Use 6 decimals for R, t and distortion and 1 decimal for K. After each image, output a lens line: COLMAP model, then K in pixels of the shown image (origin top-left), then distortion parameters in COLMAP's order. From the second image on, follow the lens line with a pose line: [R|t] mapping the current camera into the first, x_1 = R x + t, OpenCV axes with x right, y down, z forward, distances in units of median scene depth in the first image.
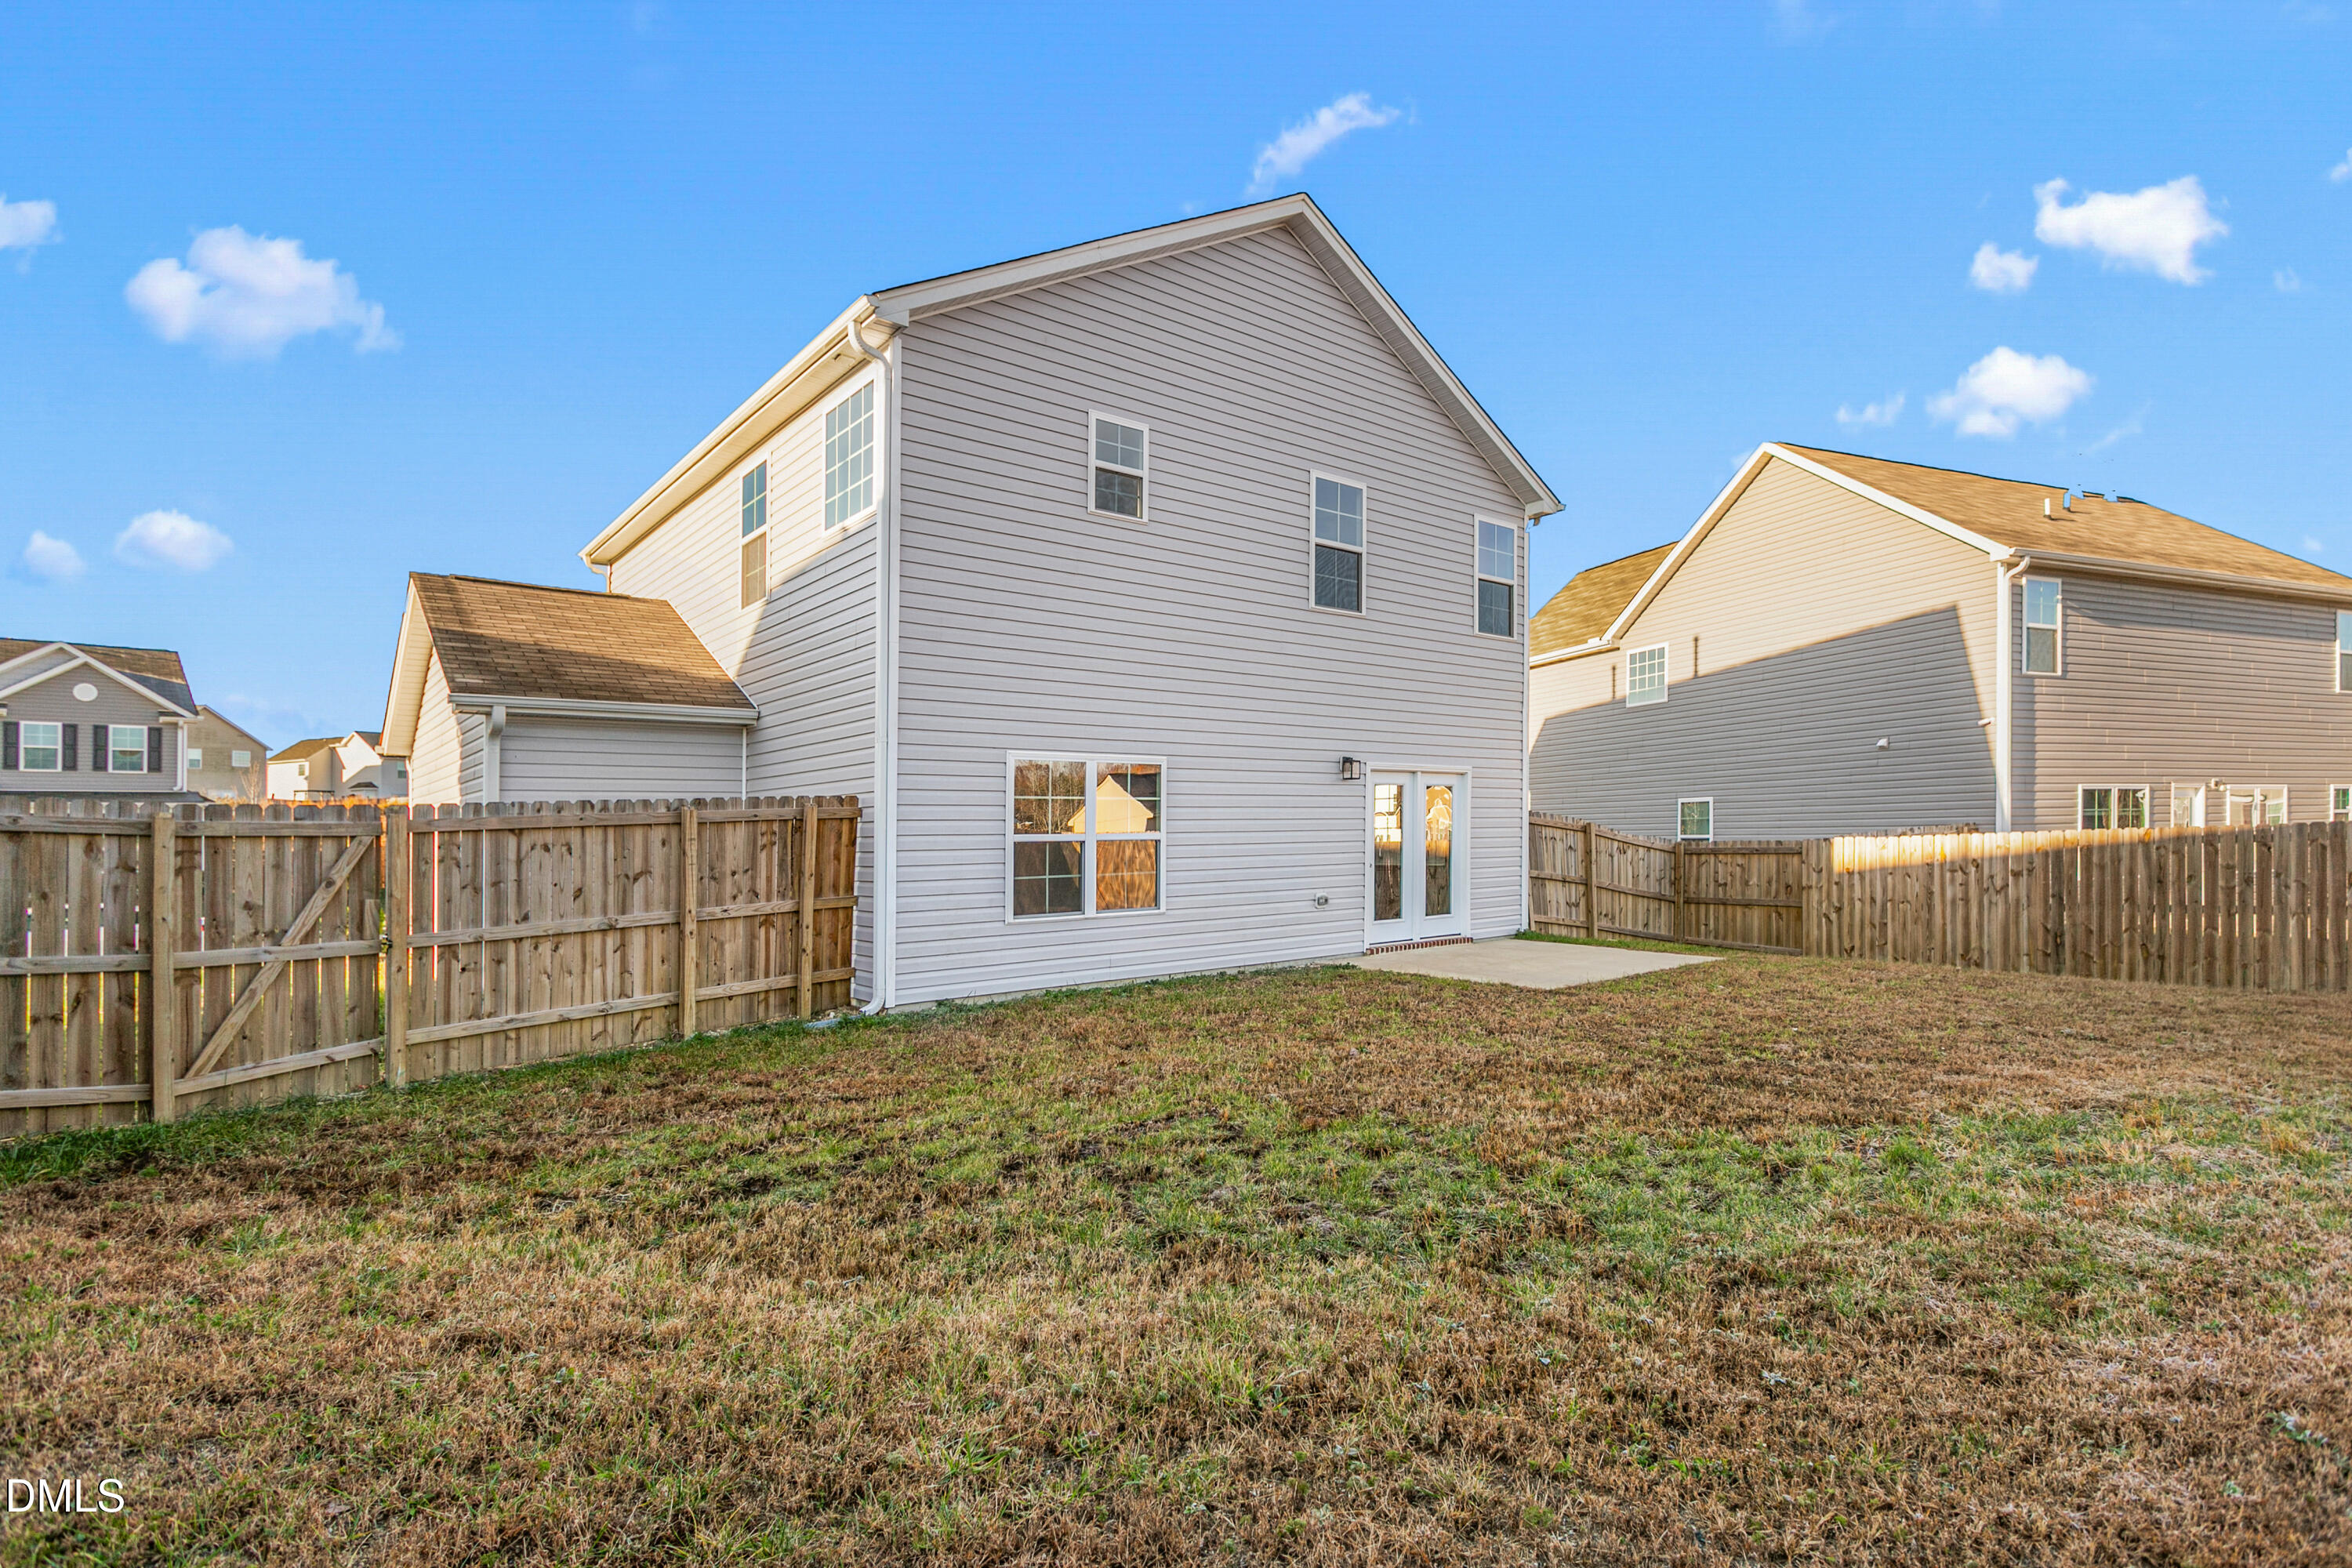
lens RADIAL K [[1145.8, 0, 1190.5], [0, 1145.8, 771.0], [0, 0, 1]] dist [-0.000755, 0.000466]
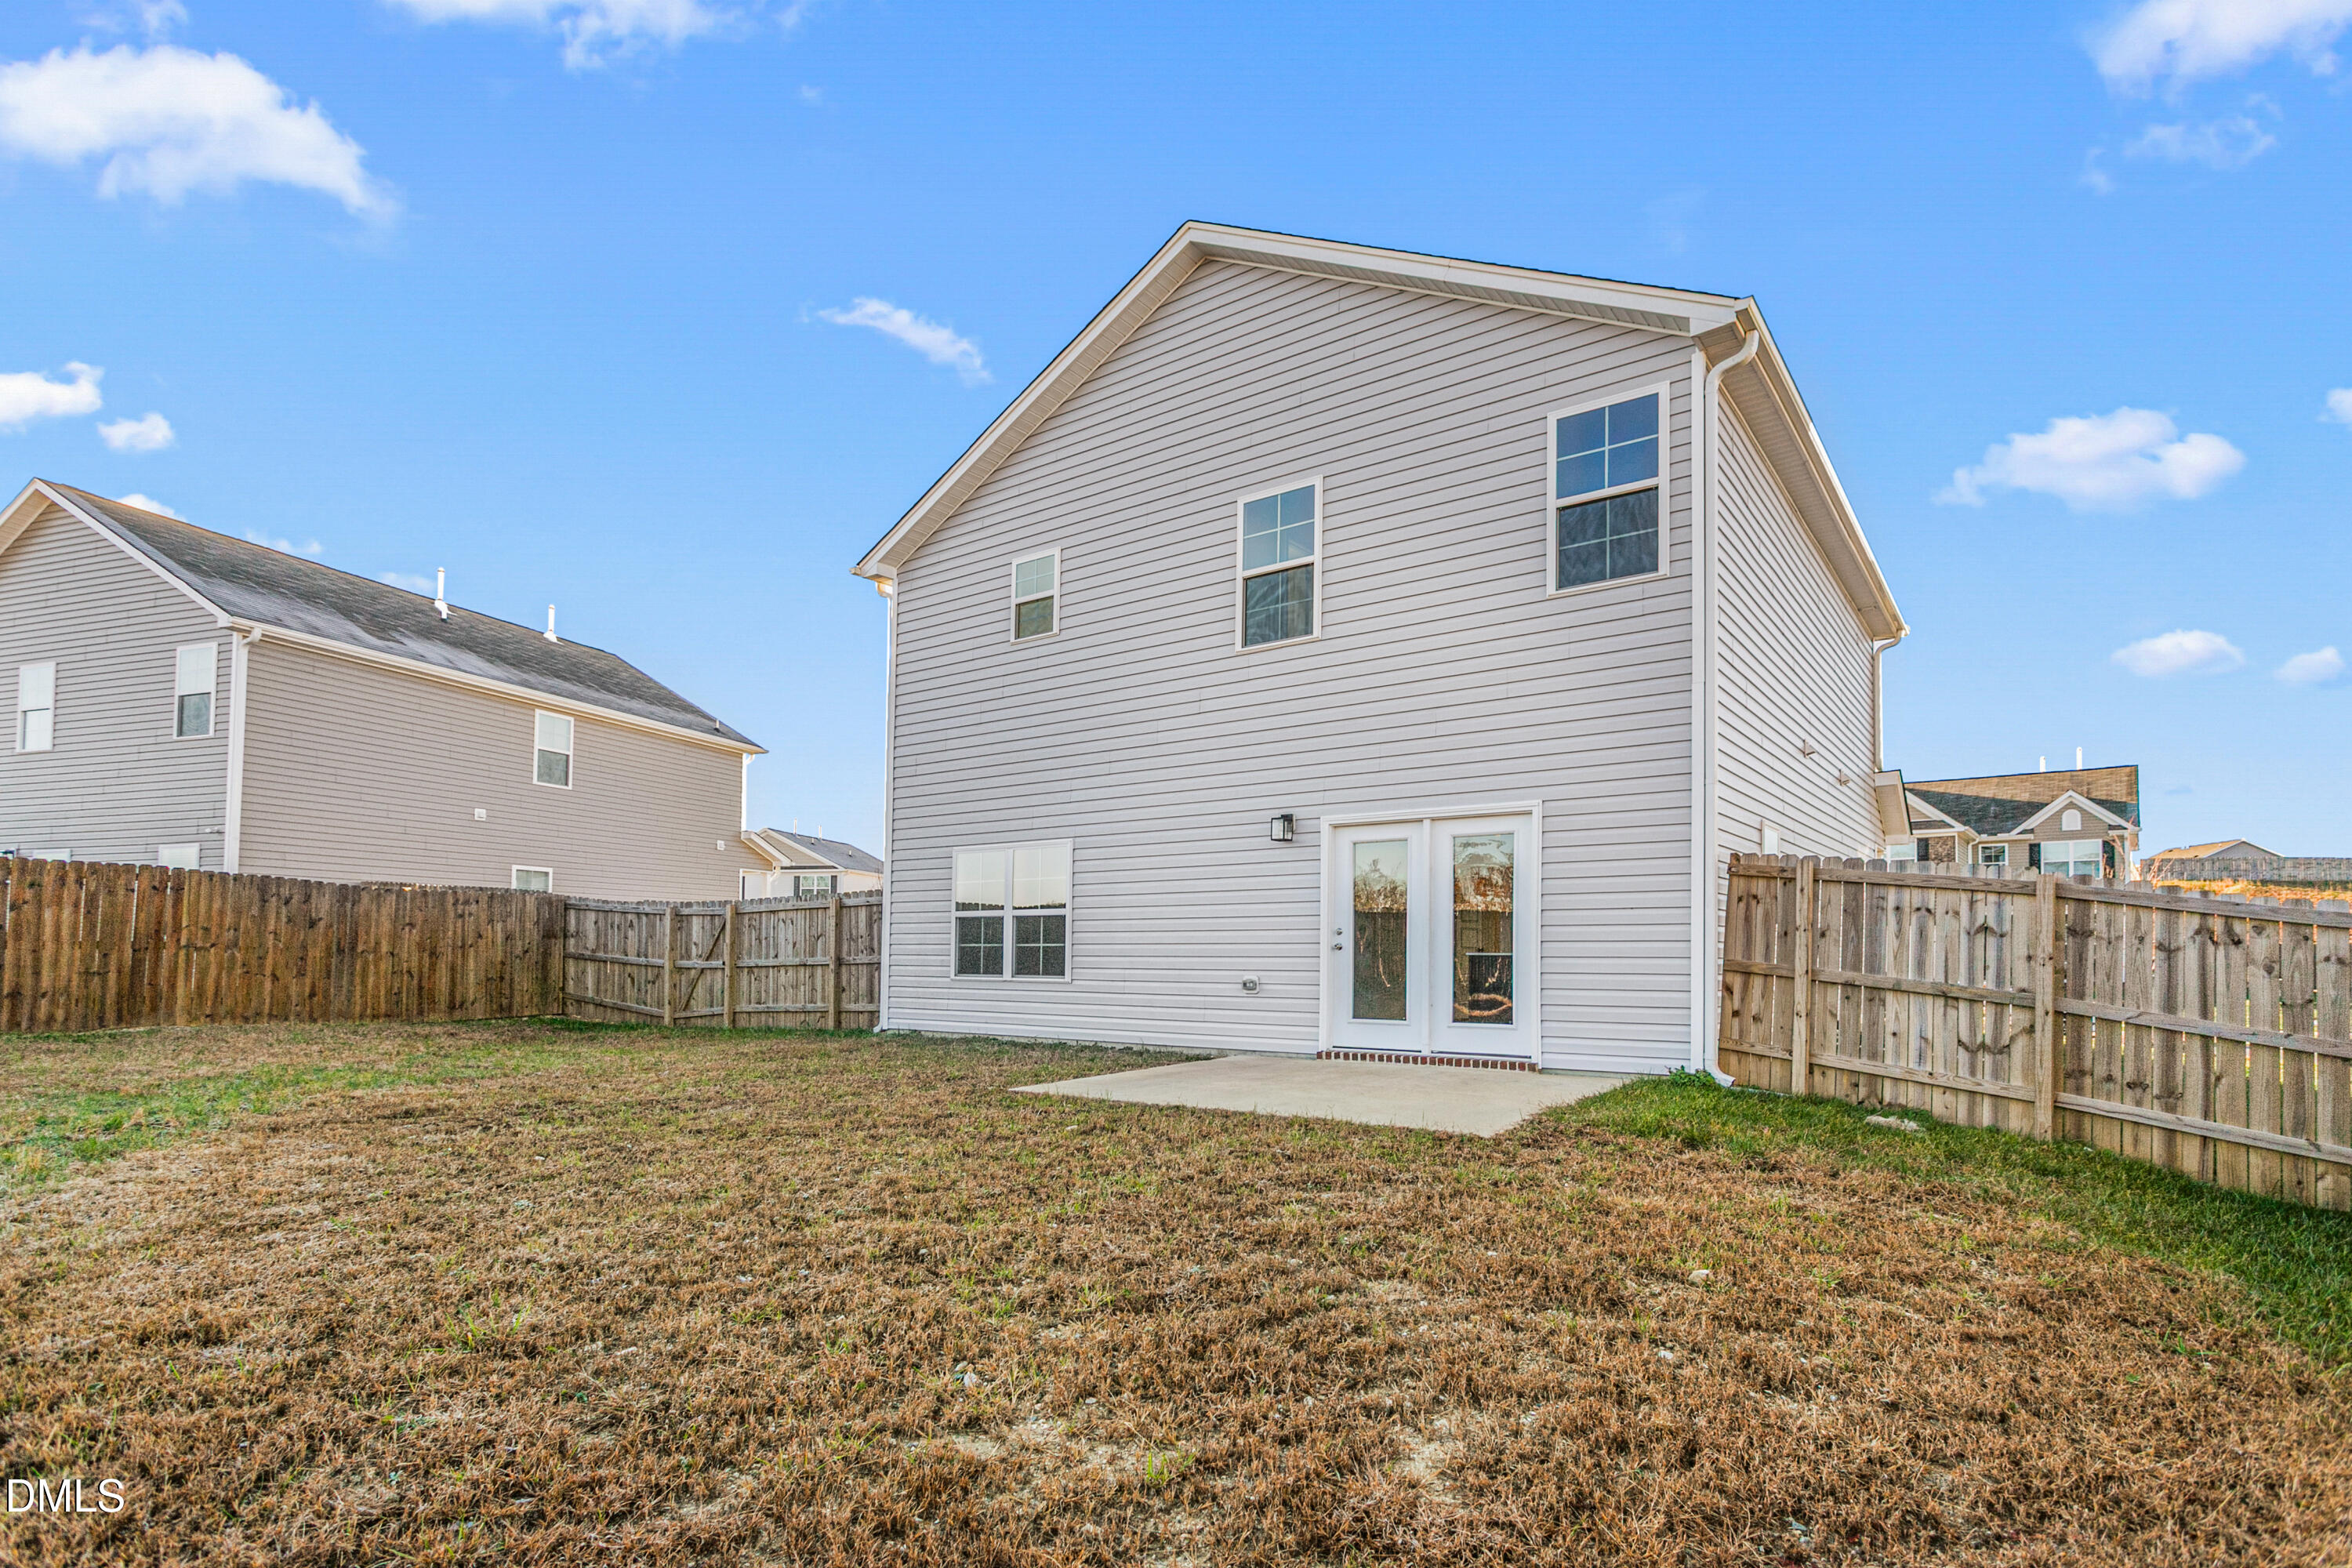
lens RADIAL K [[1145.8, 0, 1190.5], [0, 1145.8, 771.0], [0, 0, 1]] dist [-0.000755, 0.000466]
pose [[0.251836, -0.116539, -0.960727, 1.061164], [0.066555, 0.992458, -0.102941, 0.043595], [0.965479, -0.038017, 0.257693, 0.826037]]
